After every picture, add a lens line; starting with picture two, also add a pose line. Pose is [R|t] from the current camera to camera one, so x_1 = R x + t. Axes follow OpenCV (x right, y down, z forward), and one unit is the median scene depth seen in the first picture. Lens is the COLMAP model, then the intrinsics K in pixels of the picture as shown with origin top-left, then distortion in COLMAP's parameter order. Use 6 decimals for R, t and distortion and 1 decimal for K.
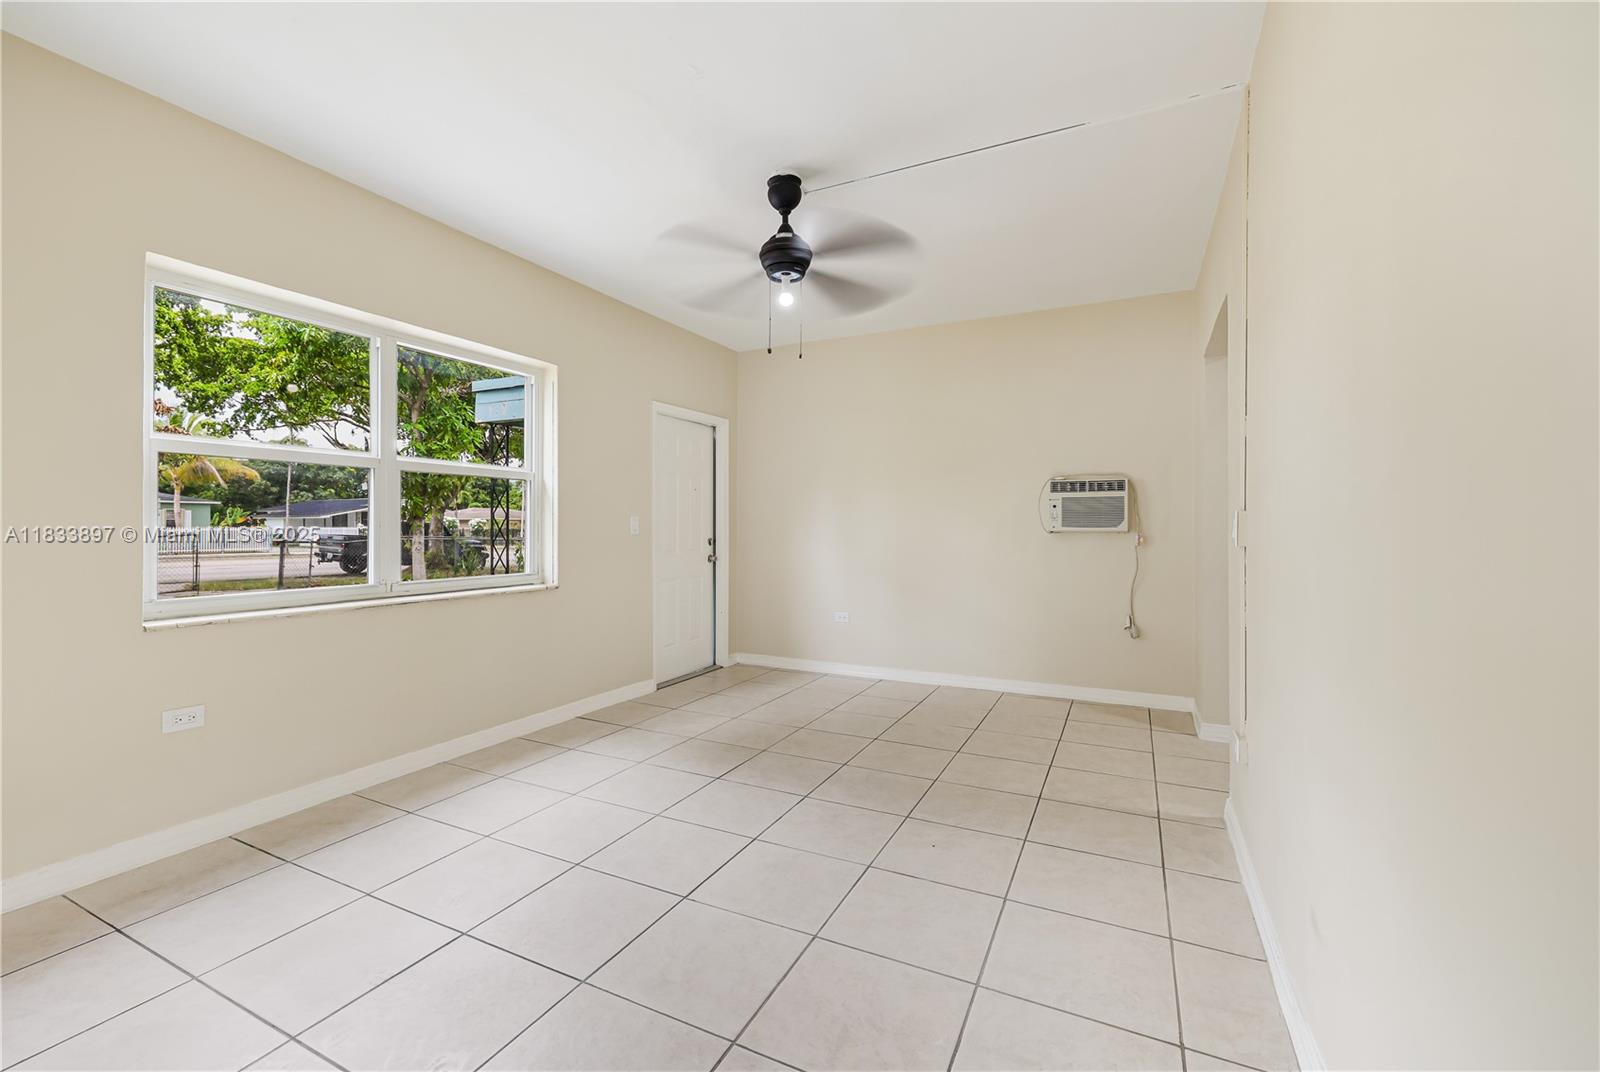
lens RADIAL K [[686.8, 0, 790.0], [0, 686.8, 519.3], [0, 0, 1]] dist [-0.000587, 0.000196]
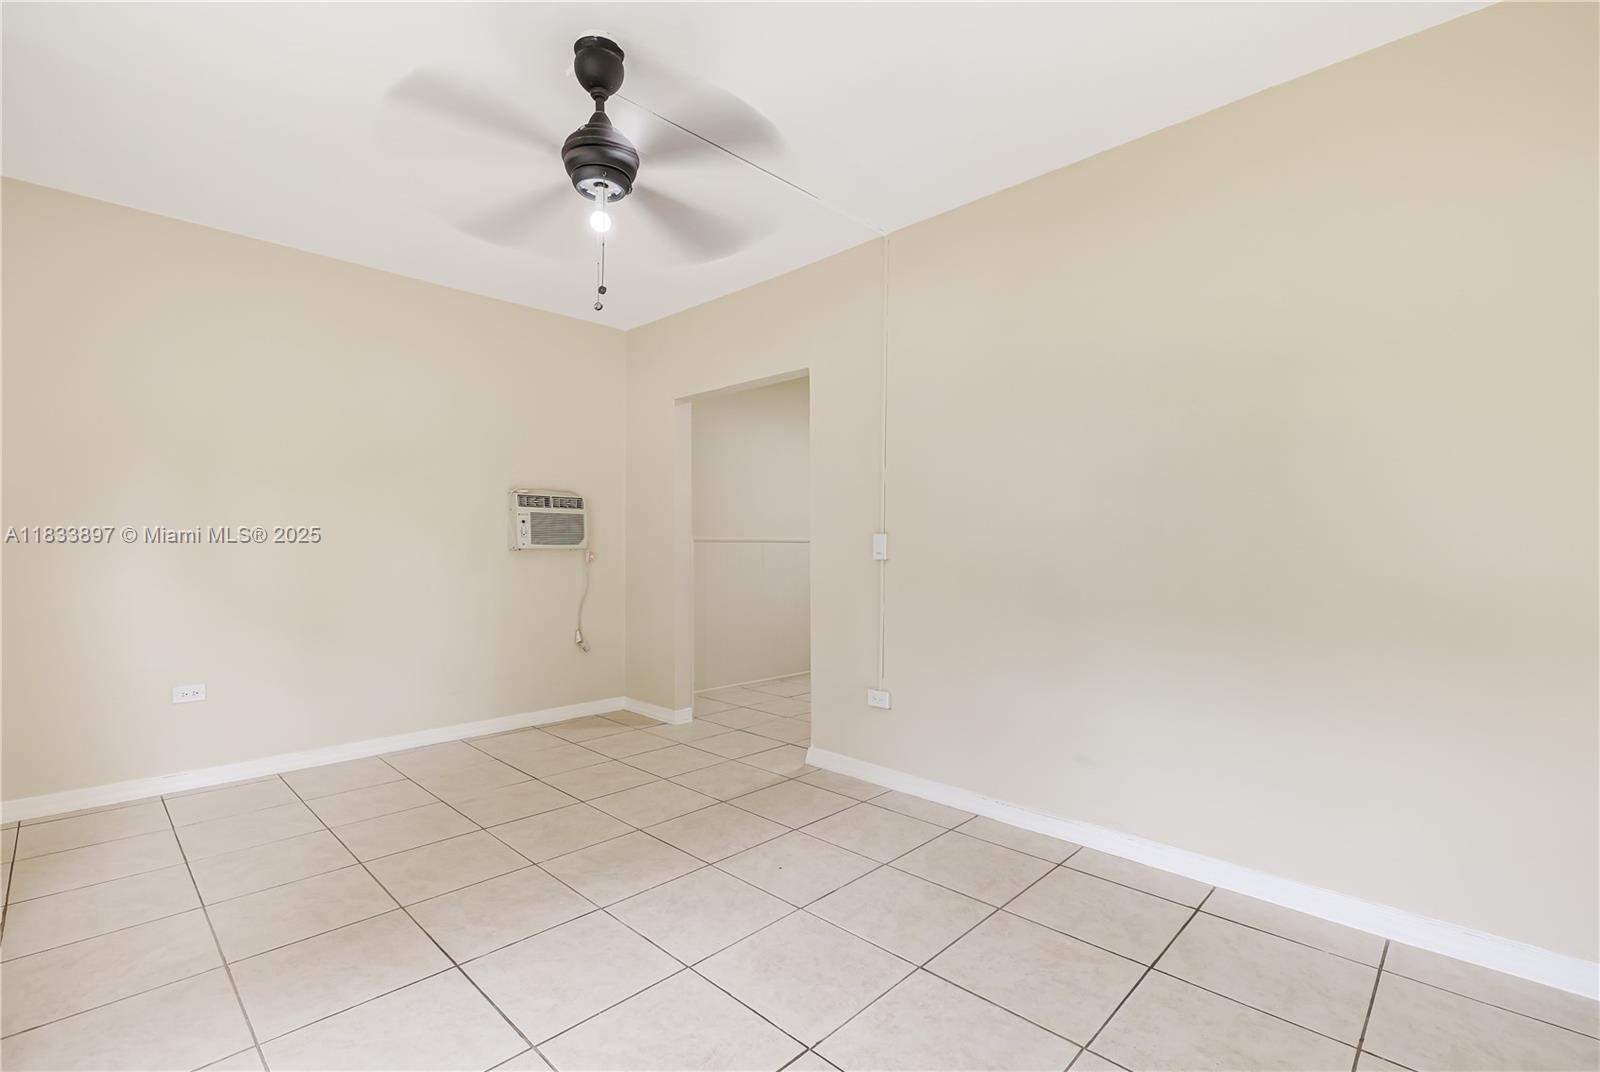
lens RADIAL K [[695.8, 0, 798.9], [0, 695.8, 547.7], [0, 0, 1]] dist [-0.000758, -0.000069]
pose [[0.315292, -0.002854, 0.948991, -0.419461], [-0.011909, 0.999905, 0.006964, 0.005830], [-0.948920, -0.013498, 0.315228, 0.386886]]
